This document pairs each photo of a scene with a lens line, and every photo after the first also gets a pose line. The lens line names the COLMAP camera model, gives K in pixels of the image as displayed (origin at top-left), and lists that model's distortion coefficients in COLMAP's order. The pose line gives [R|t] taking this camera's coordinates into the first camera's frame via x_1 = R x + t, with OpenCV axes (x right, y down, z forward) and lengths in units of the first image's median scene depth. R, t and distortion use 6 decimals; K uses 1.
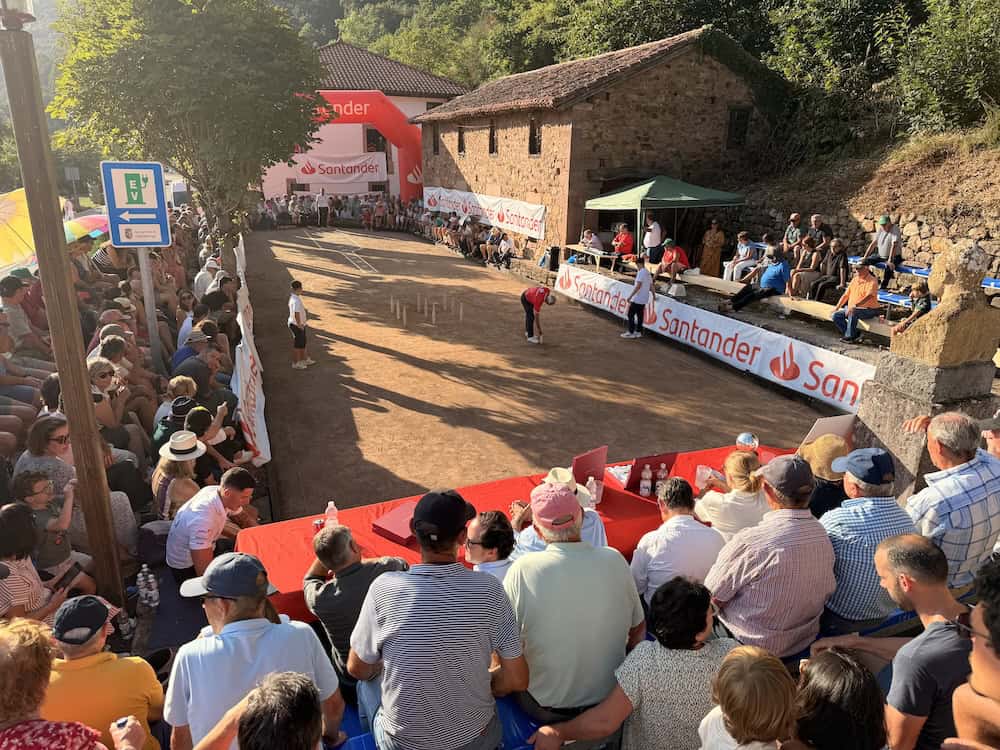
lens RADIAL K [[730.8, 0, 500.0], [0, 730.8, 375.0], [0, 0, 1]] dist [0.008550, -0.023821]
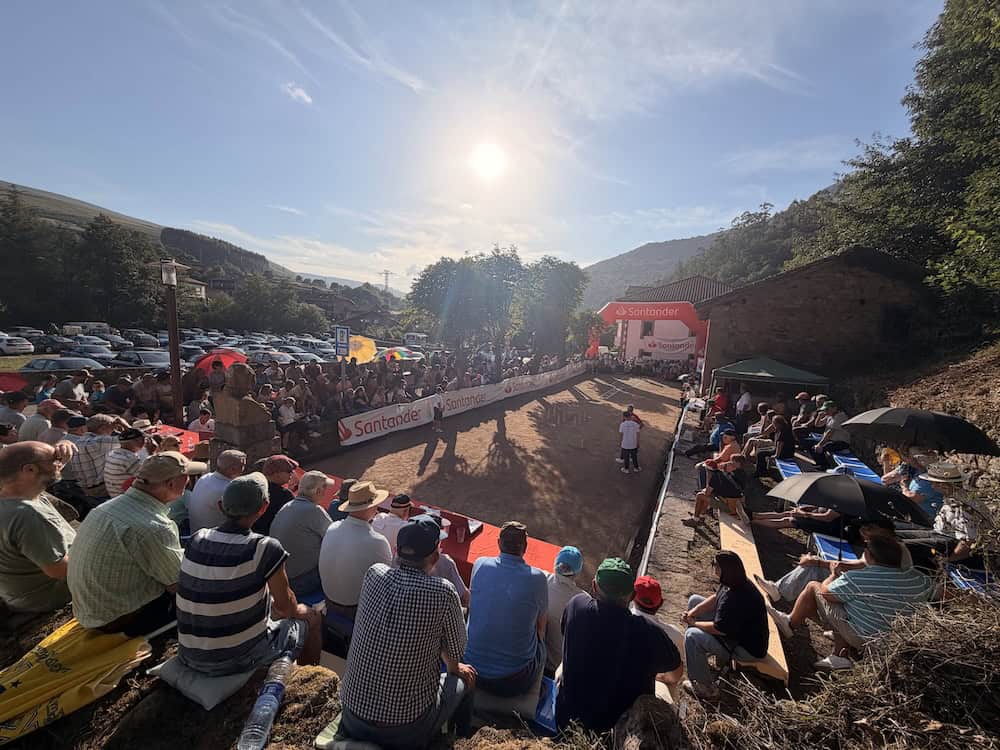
lens RADIAL K [[400.0, 0, 498.4], [0, 400.0, 377.3], [0, 0, 1]] dist [0.001536, -0.000301]
pose [[0.662893, 0.116203, -0.739642, 0.404406], [-0.257482, 0.963010, -0.079469, -0.052697], [0.703048, 0.243124, 0.668292, 0.176951]]
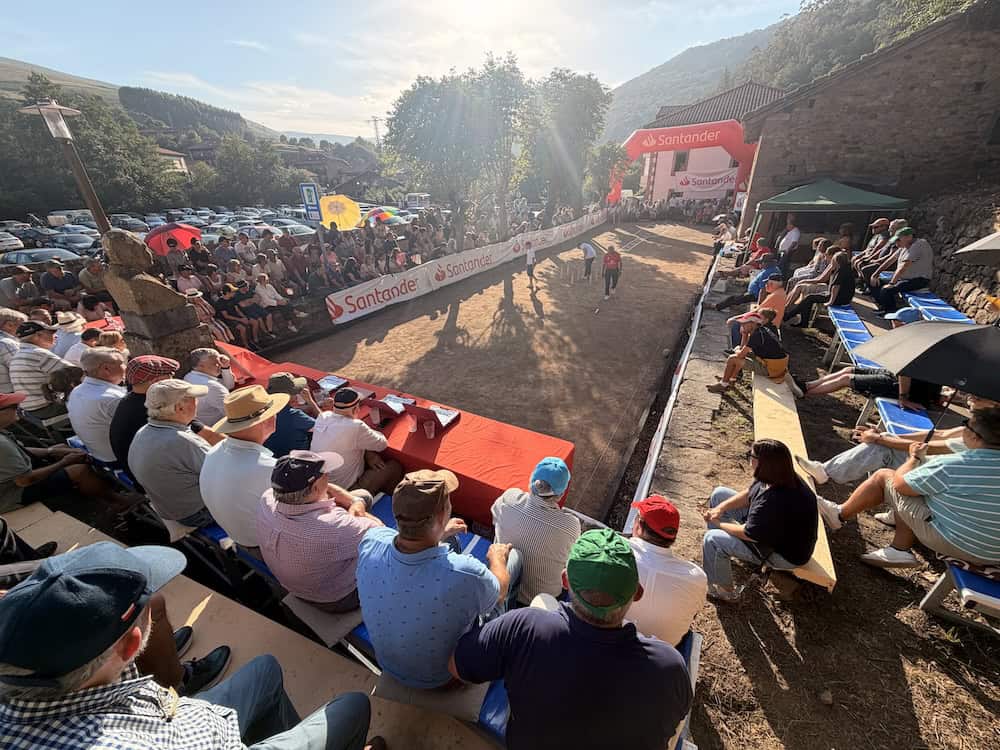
lens RADIAL K [[400.0, 0, 498.4], [0, 400.0, 377.3], [0, 0, 1]] dist [0.001536, -0.000301]
pose [[0.641220, 0.313069, -0.700589, 0.377766], [-0.186413, 0.949192, 0.253546, -0.054703], [0.744371, -0.031980, 0.667001, 0.230308]]
